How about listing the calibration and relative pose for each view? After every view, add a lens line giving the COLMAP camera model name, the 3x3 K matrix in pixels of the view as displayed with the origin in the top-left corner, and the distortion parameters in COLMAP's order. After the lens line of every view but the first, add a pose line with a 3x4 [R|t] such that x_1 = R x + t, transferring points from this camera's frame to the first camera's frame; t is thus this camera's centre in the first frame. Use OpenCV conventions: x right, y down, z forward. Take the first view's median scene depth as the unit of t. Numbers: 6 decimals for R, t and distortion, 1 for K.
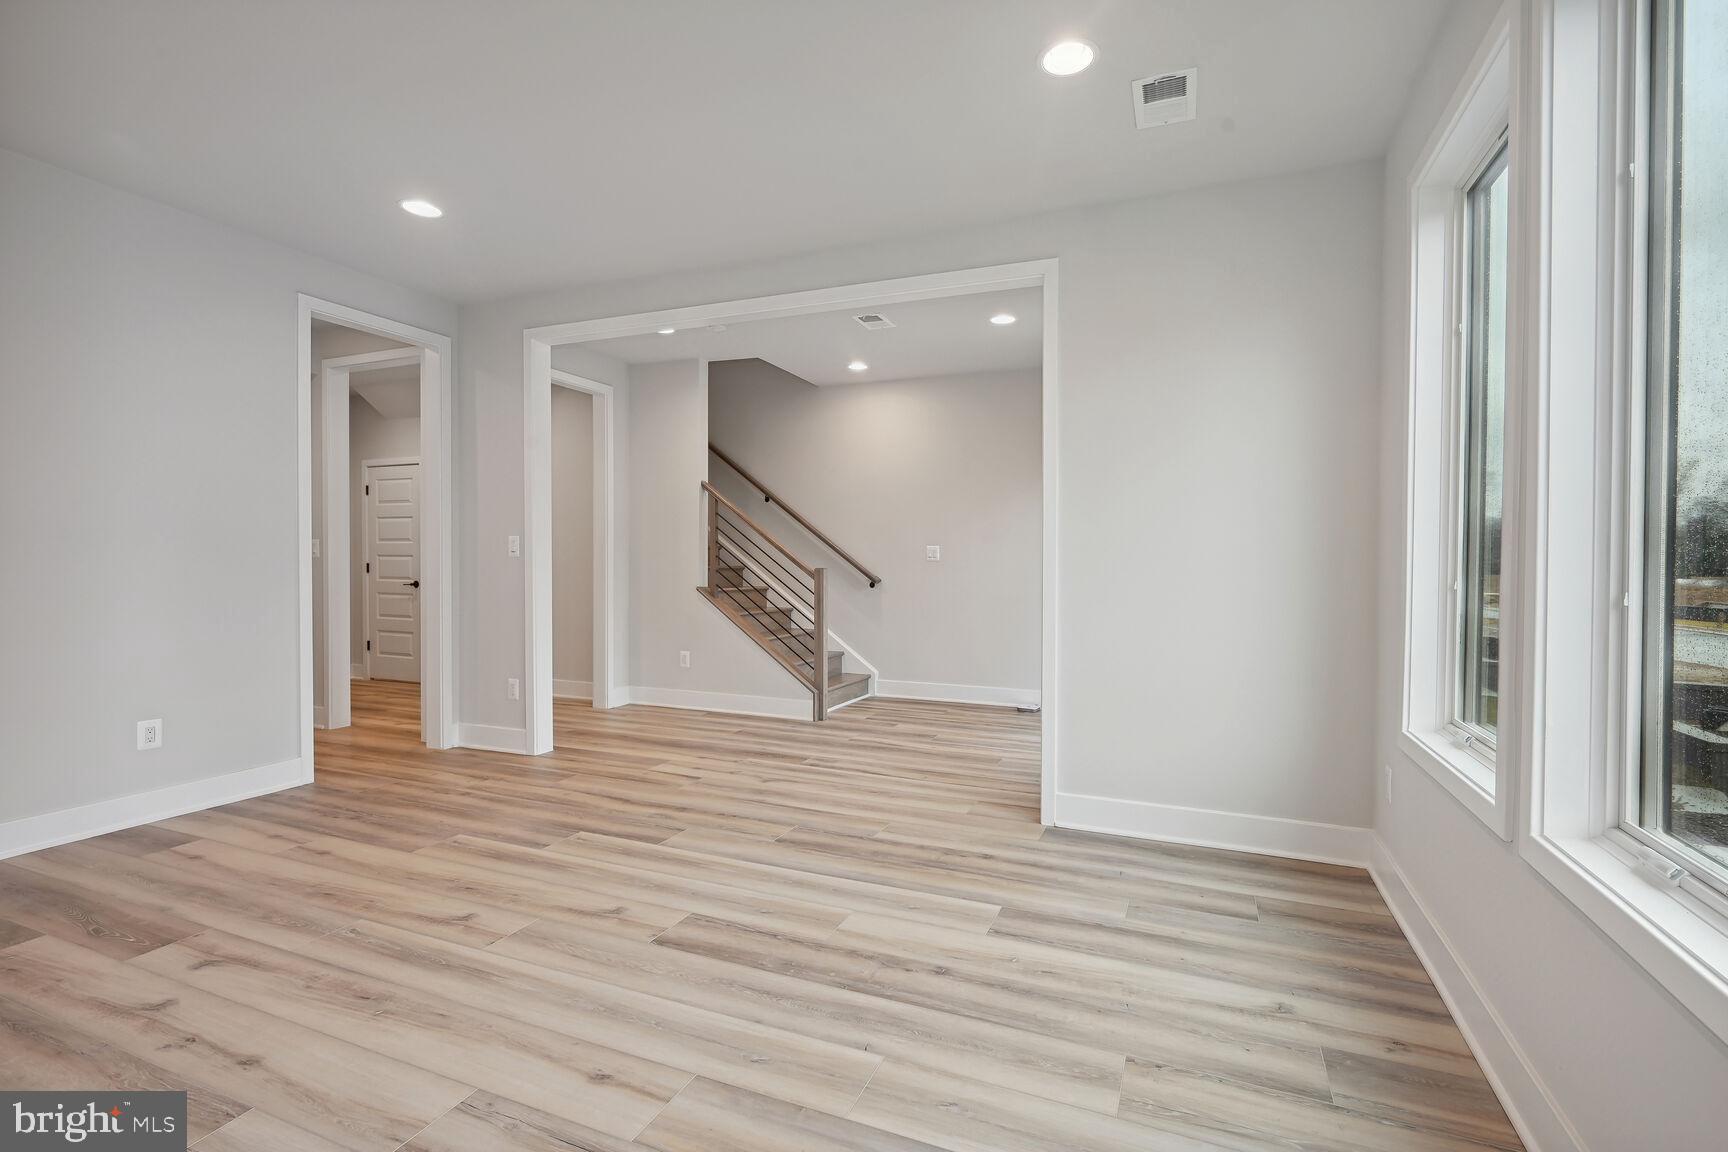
lens RADIAL K [[784.6, 0, 869.1], [0, 784.6, 574.6], [0, 0, 1]] dist [-0.000293, 0.000024]
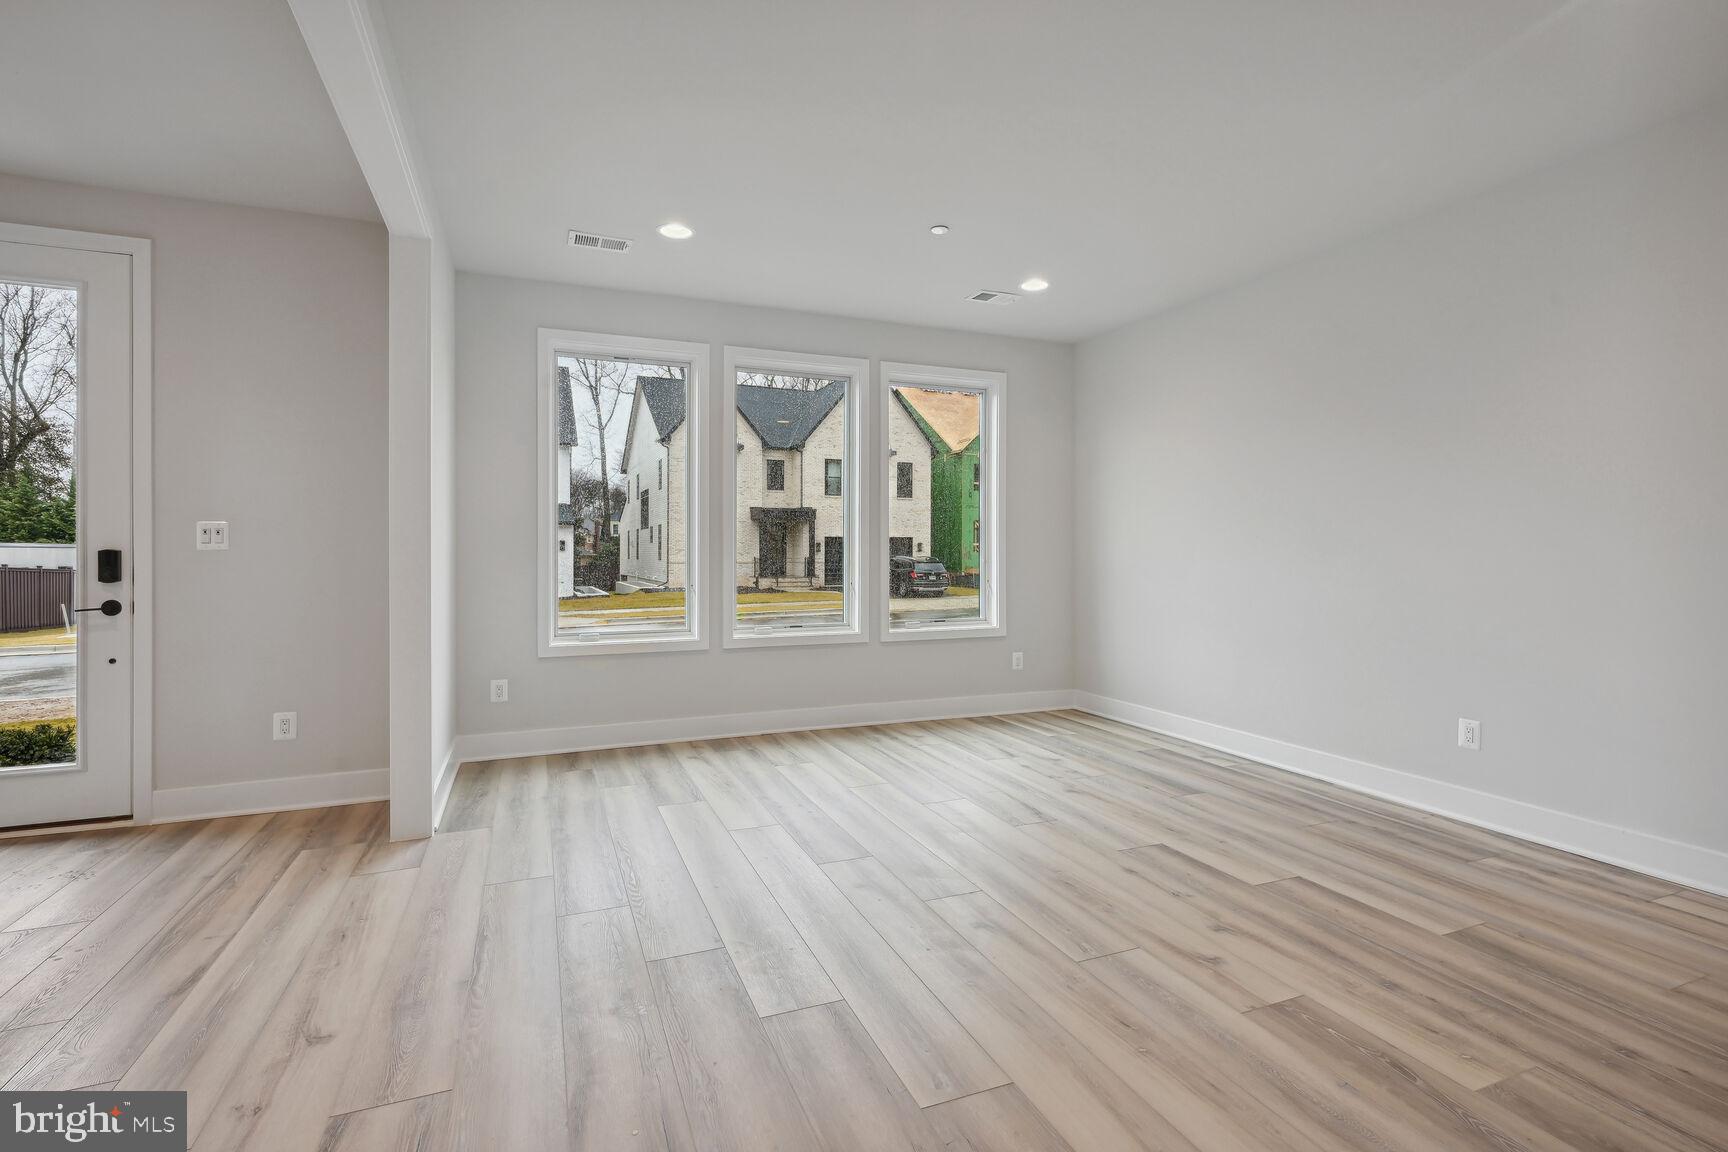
lens RADIAL K [[804.6, 0, 870.7], [0, 804.6, 548.9], [0, 0, 1]] dist [-0.001743, -0.001070]
pose [[-0.710791, -0.003460, 0.703395, -0.804295], [0.007772, 0.999888, 0.012772, -0.026810], [-0.703361, 0.014545, -0.710684, 1.297439]]
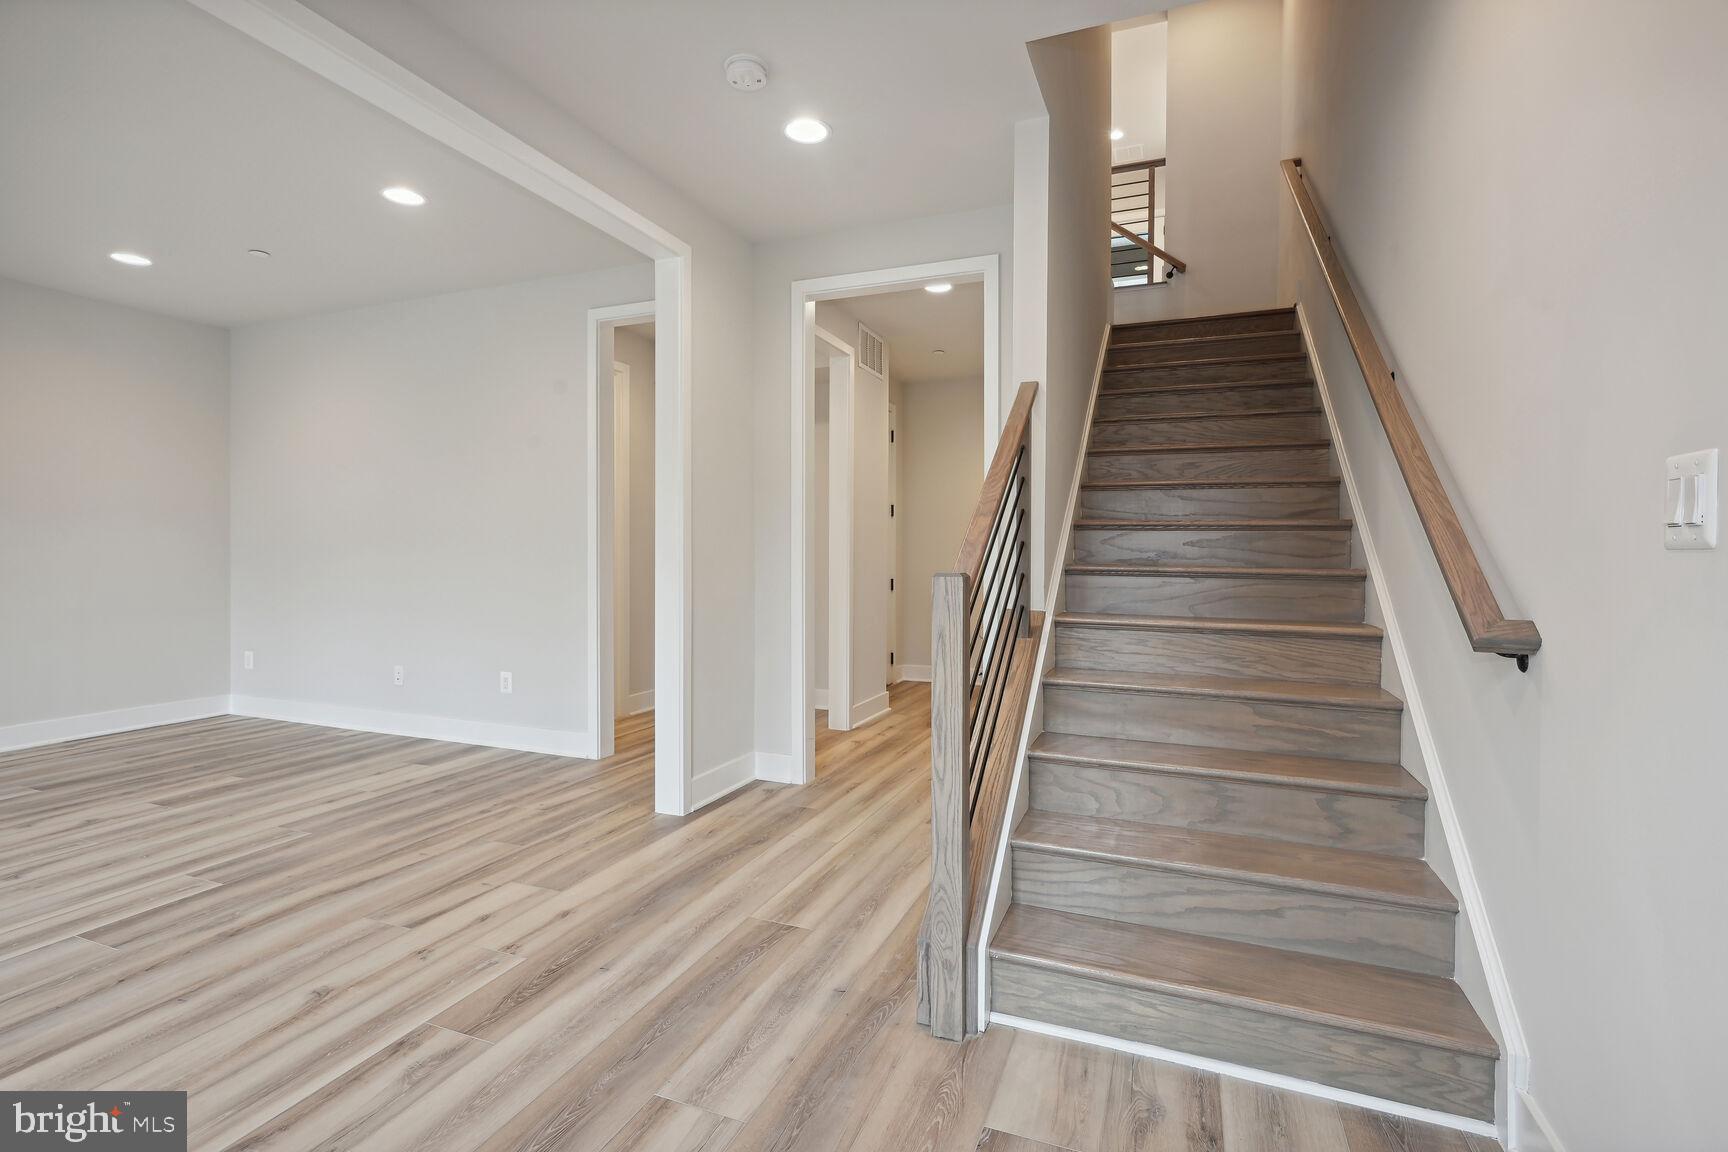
lens RADIAL K [[784.6, 0, 869.1], [0, 784.6, 574.6], [0, 0, 1]] dist [-0.000293, 0.000024]
pose [[0.023108, 0.023328, -0.999461, 0.434725], [-0.019305, 0.999552, 0.022884, -0.024591], [0.999547, 0.018766, 0.023548, 1.569486]]
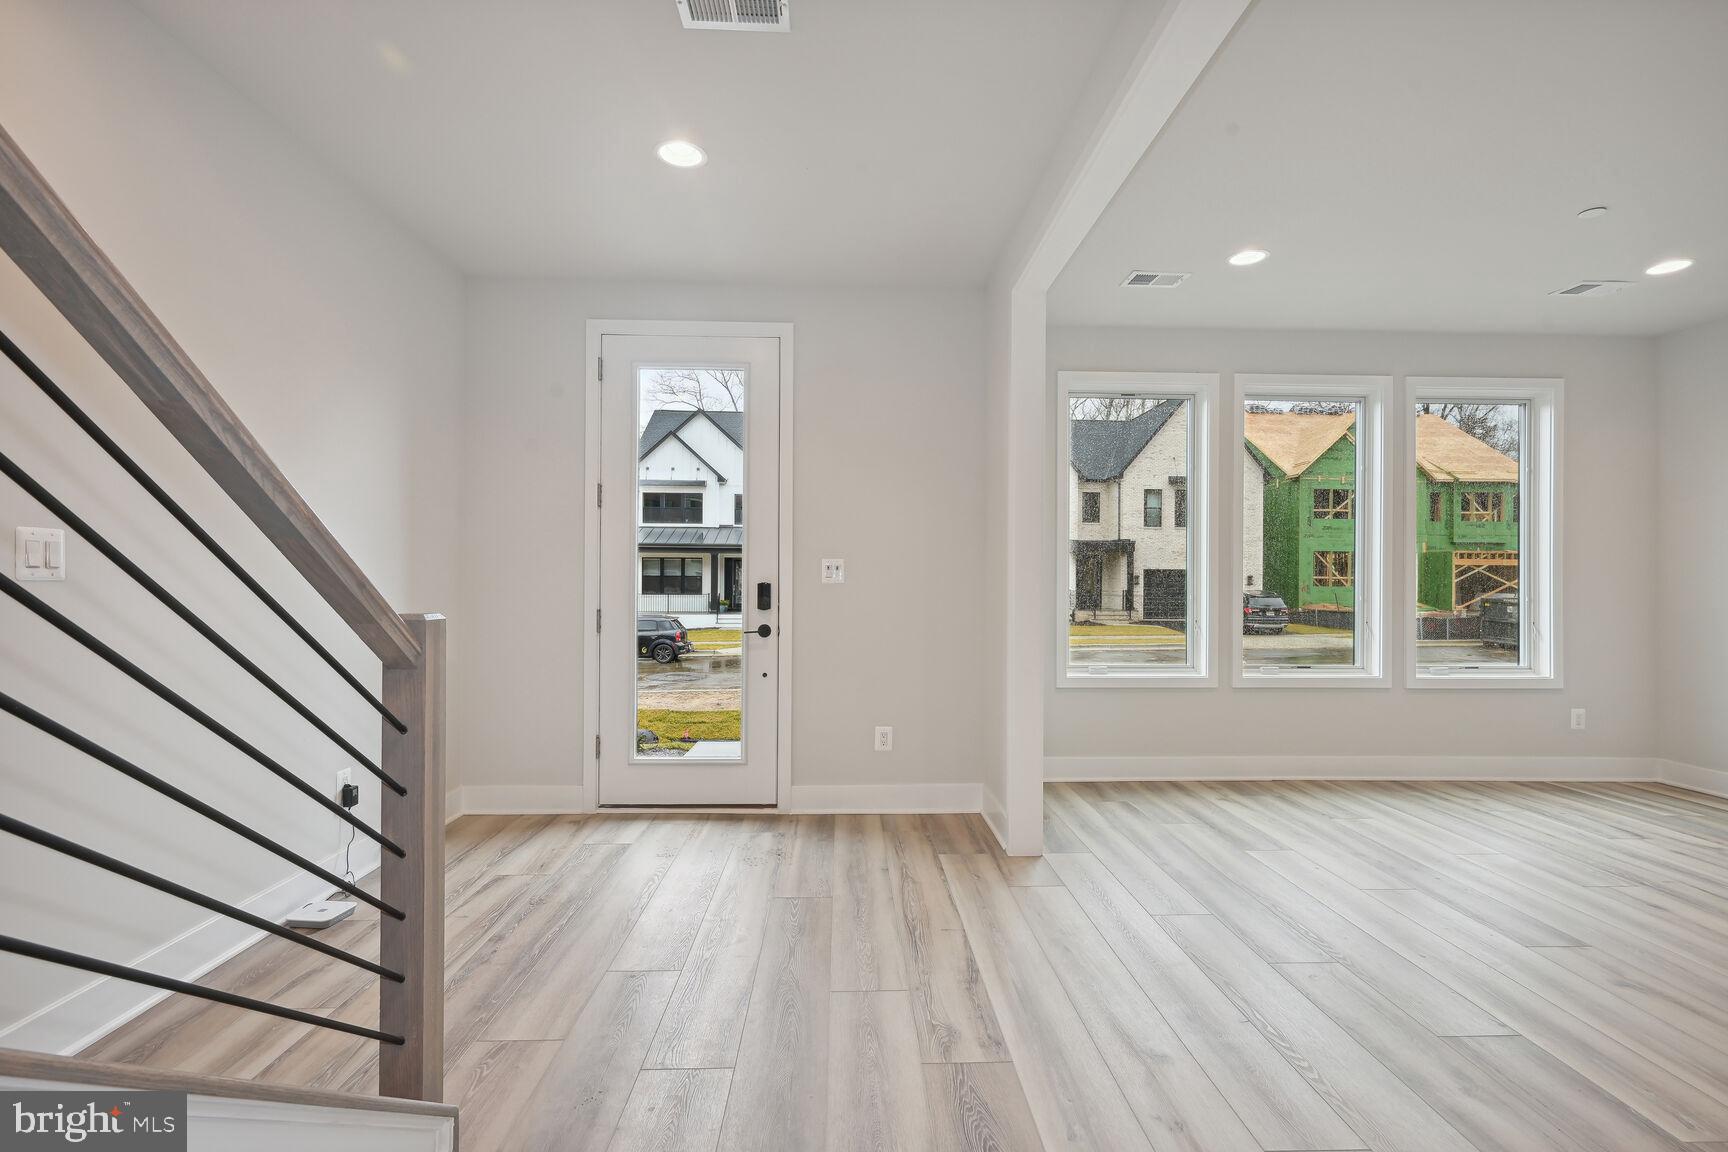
lens RADIAL K [[784.6, 0, 869.1], [0, 784.6, 574.6], [0, 0, 1]] dist [-0.000293, 0.000024]
pose [[-0.418342, 0.000610, 0.908289, -0.573418], [0.006557, 0.999976, 0.002348, -0.034115], [-0.908266, 0.006938, -0.418336, 1.594702]]
